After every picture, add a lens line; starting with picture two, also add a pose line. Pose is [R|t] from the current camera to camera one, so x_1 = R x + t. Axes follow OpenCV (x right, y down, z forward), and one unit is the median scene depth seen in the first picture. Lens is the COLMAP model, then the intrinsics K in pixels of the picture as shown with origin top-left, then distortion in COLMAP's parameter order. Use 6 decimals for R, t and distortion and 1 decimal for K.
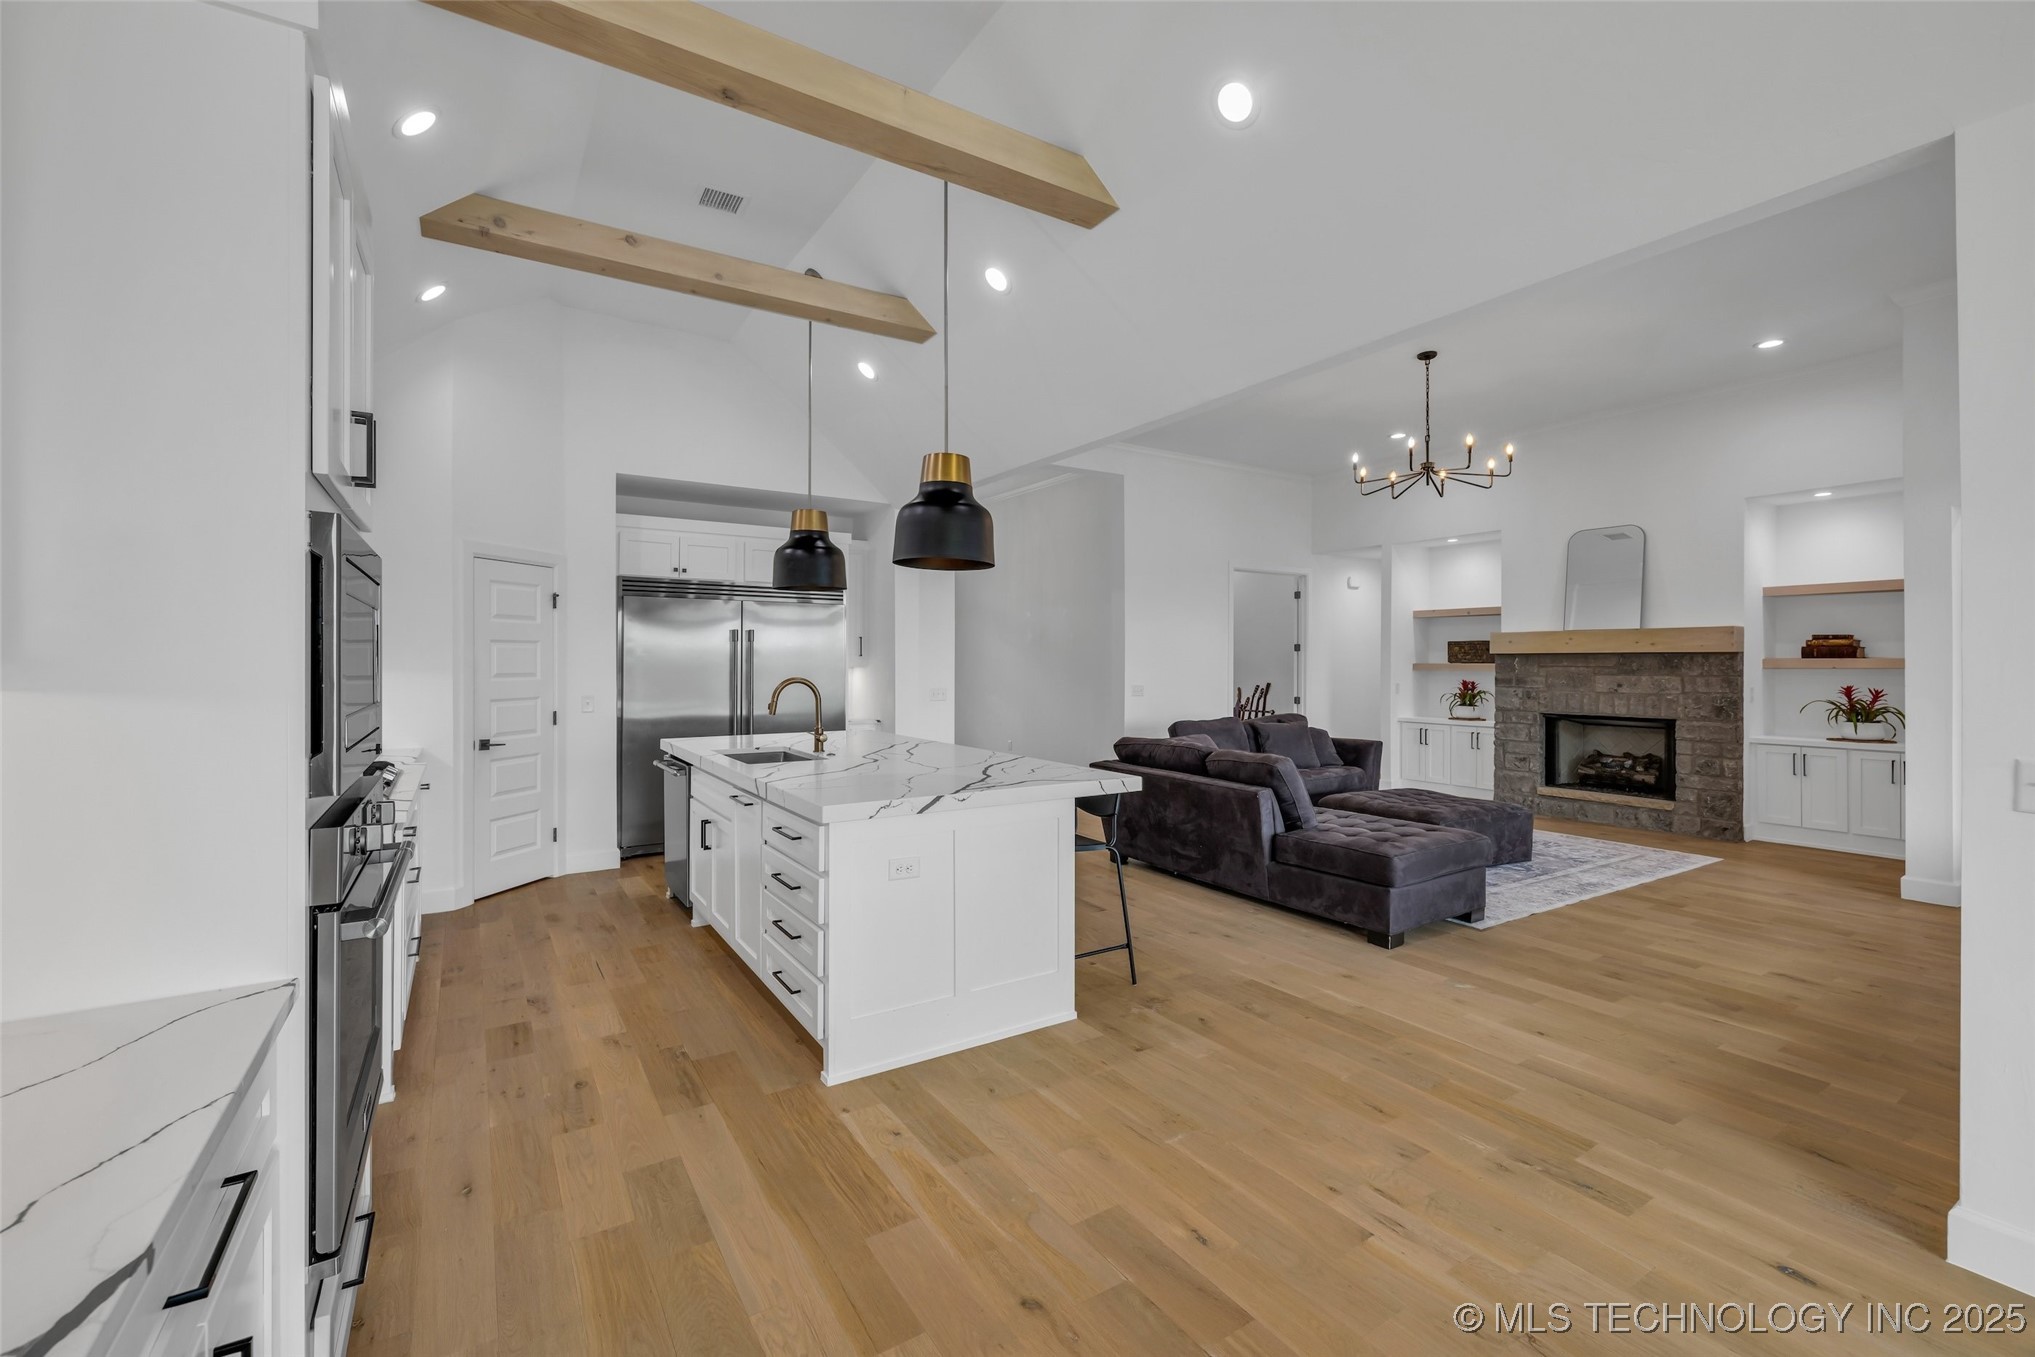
lens RADIAL K [[859.8, 0, 1017.6], [0, 859.8, 664.9], [0, 0, 1]] dist [0.000691, 0.000196]
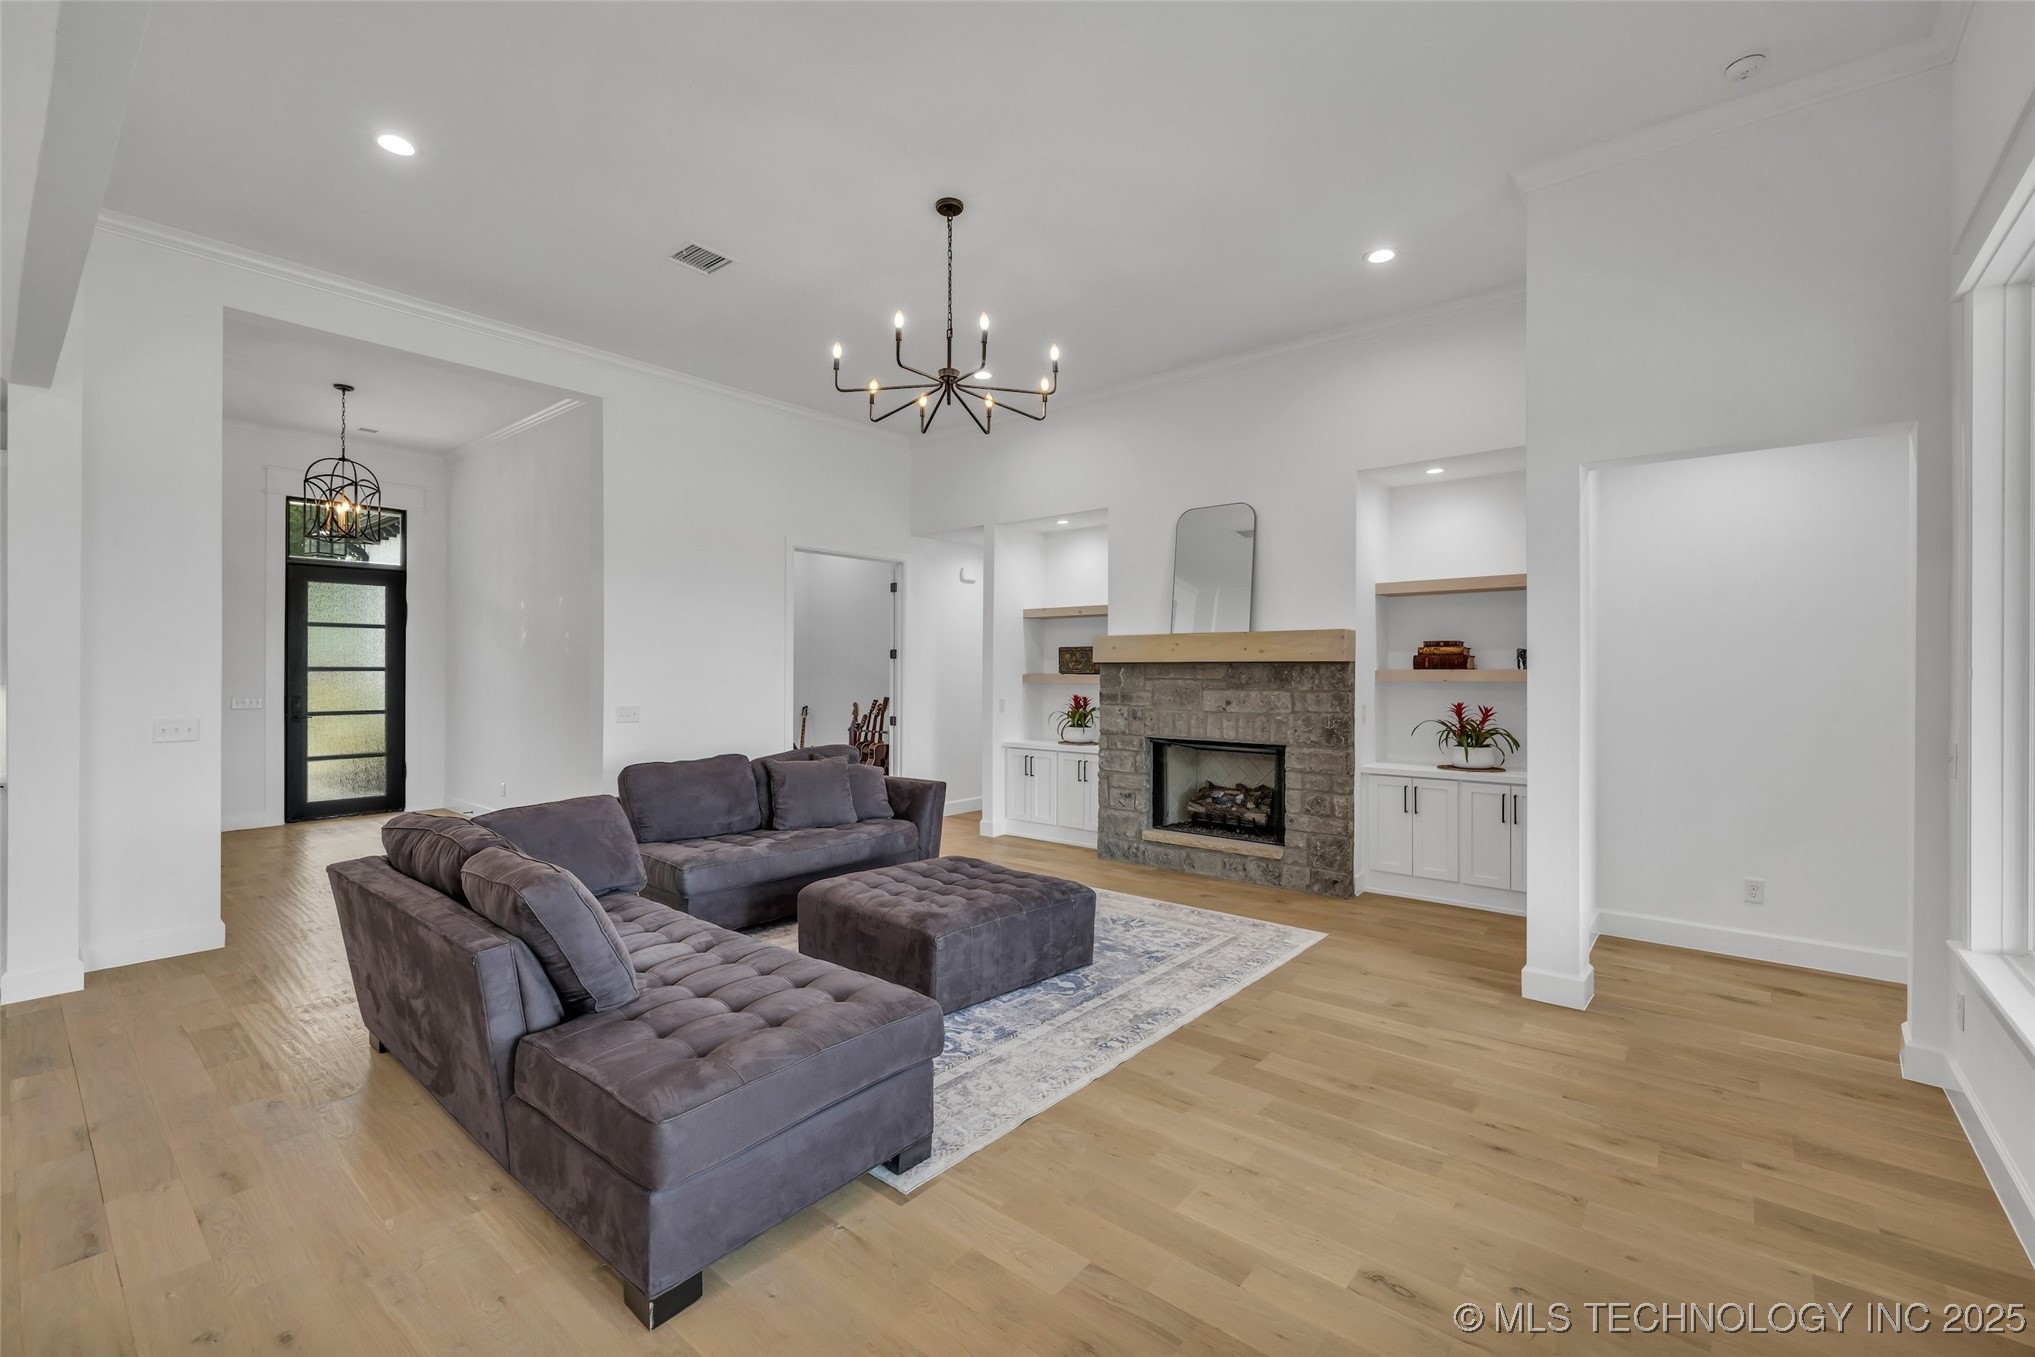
lens RADIAL K [[859.8, 0, 1013.0], [0, 859.8, 678.9], [0, 0, 1]] dist [0.000691, 0.000196]
pose [[0.954633, -0.002491, 0.297776, 0.291854], [0.000367, 0.999974, 0.007188, -0.004561], [-0.297786, -0.006753, 0.954609, 0.319090]]
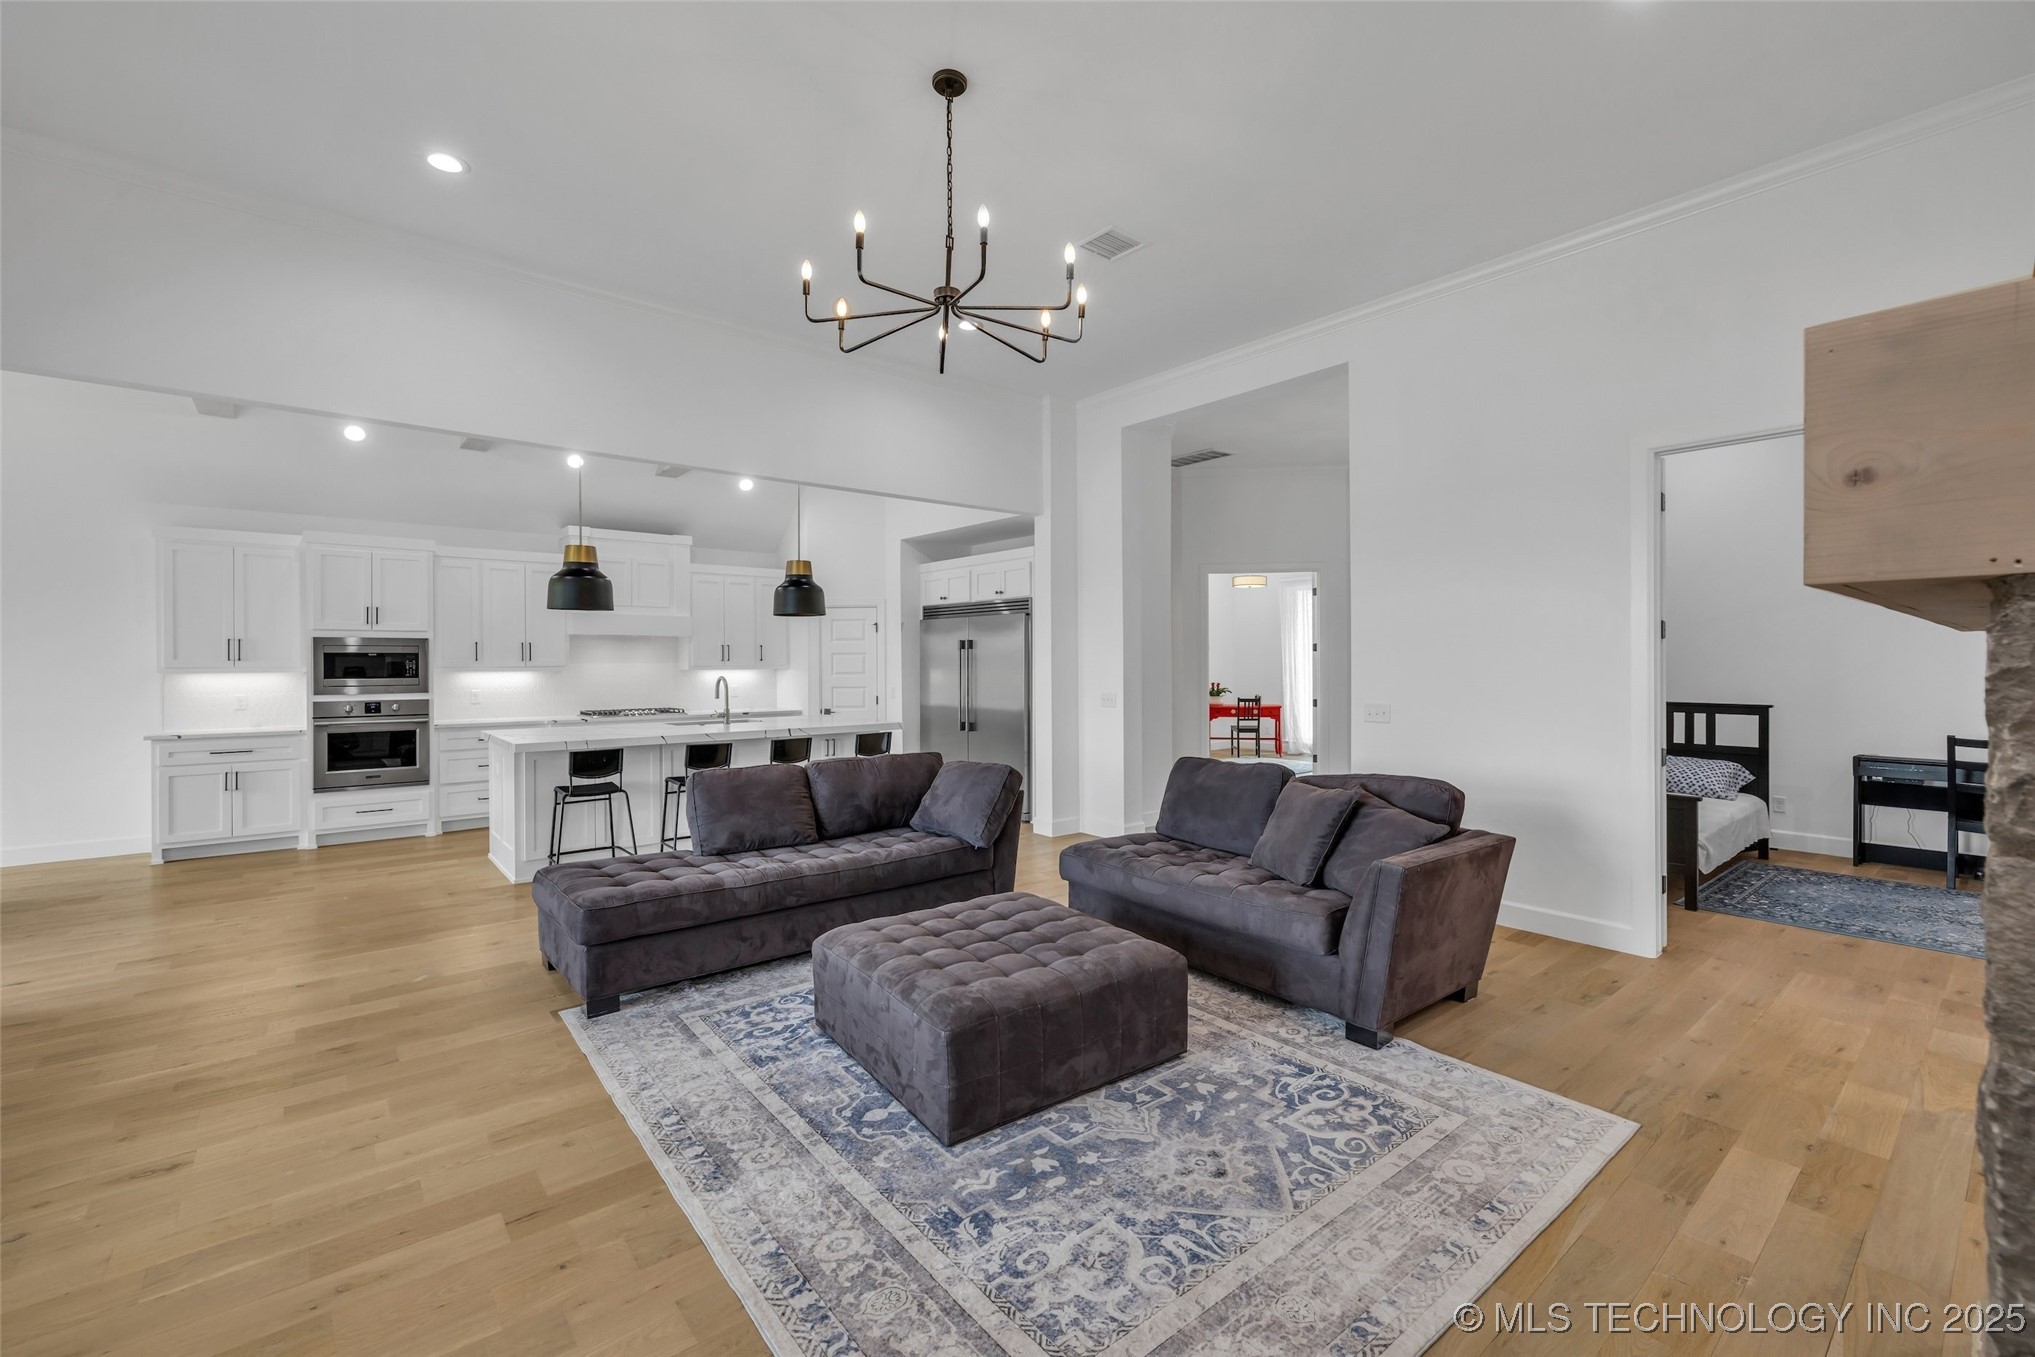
lens RADIAL K [[859.8, 0, 1016.4], [0, 859.8, 665.4], [0, 0, 1]] dist [0.000691, 0.000196]
pose [[0.116584, 0.002803, -0.993177, 0.891645], [0.001100, 0.999995, 0.002952, -0.005819], [0.993180, -0.001436, 0.116580, 0.866607]]
